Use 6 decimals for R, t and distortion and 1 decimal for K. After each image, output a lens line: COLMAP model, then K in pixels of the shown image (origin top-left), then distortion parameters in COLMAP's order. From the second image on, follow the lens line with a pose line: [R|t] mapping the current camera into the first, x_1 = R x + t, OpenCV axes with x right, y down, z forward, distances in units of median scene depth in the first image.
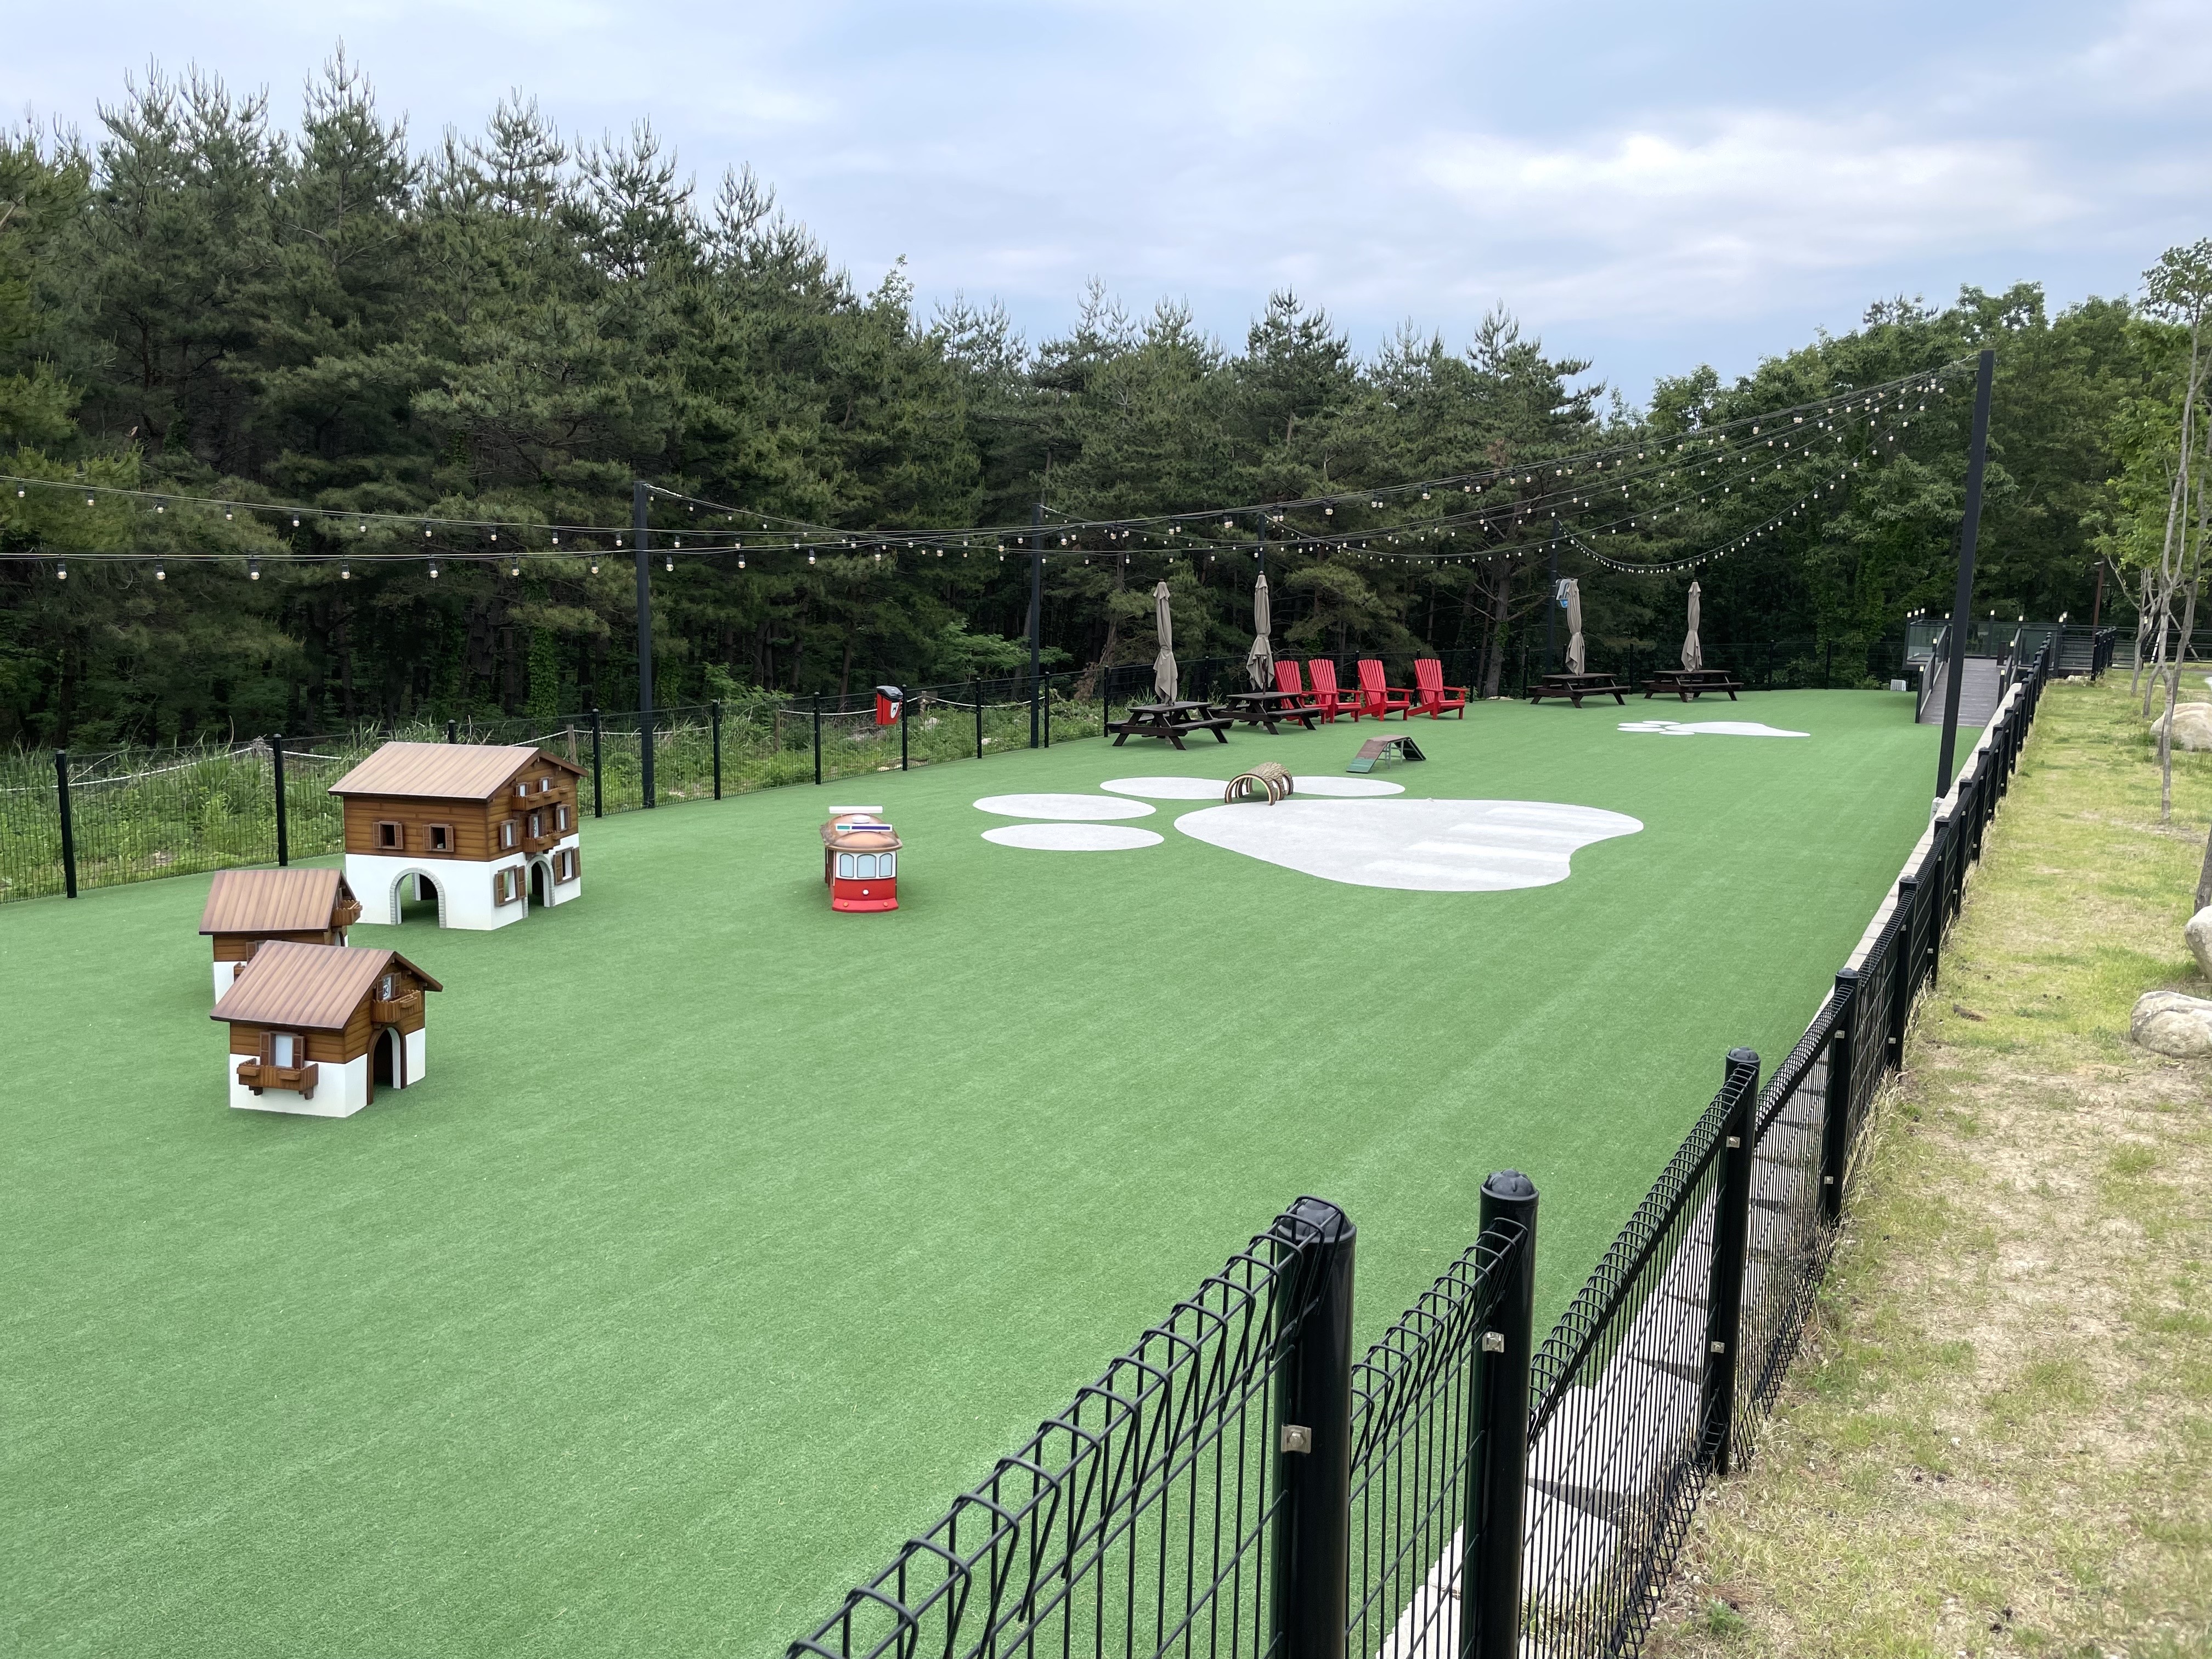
lens RADIAL K [[1704.5, 0, 1106.0], [0, 1704.5, 829.5], [0, 0, 1]] dist [-0.002253, -0.002034]
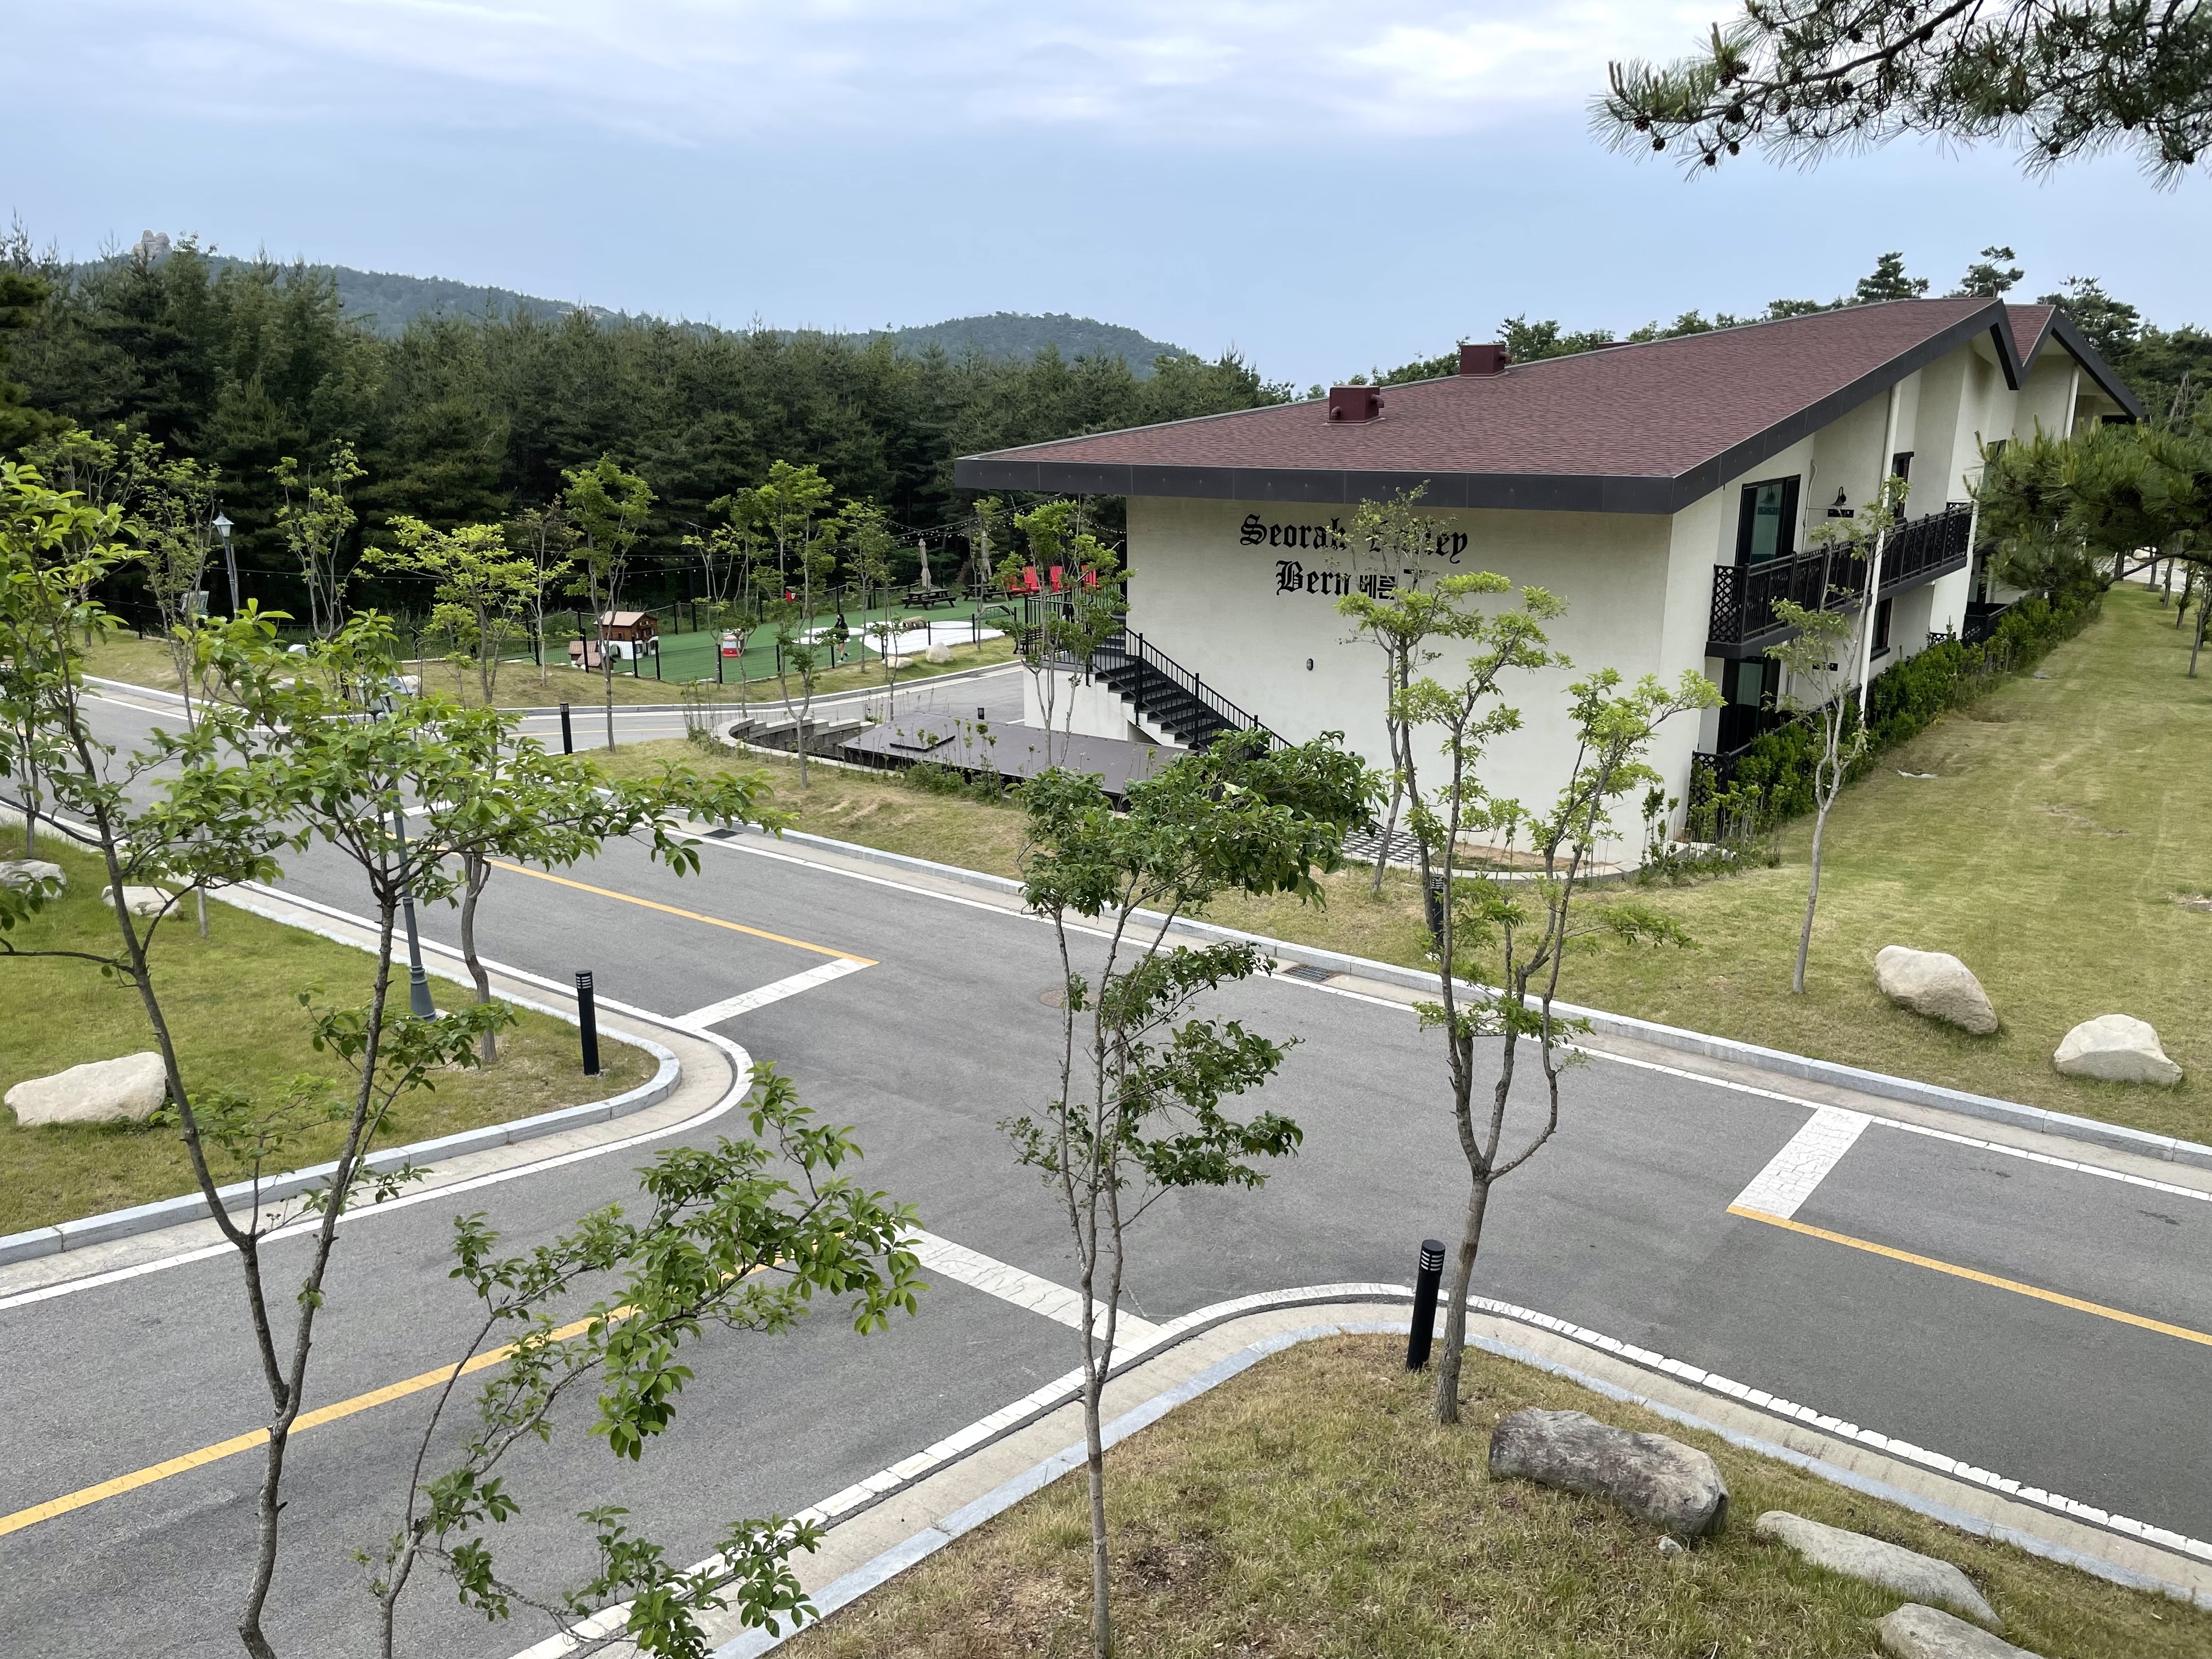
lens RADIAL K [[1678.8, 0, 1106.0], [0, 1678.8, 829.5], [0, 0, 1]] dist [0.000403, 0.000092]
pose [[0.992521, 0.020258, -0.120380, 0.862131], [-0.009267, 0.995792, 0.091172, 0.061594], [0.121720, -0.089375, 0.988532, -1.967006]]
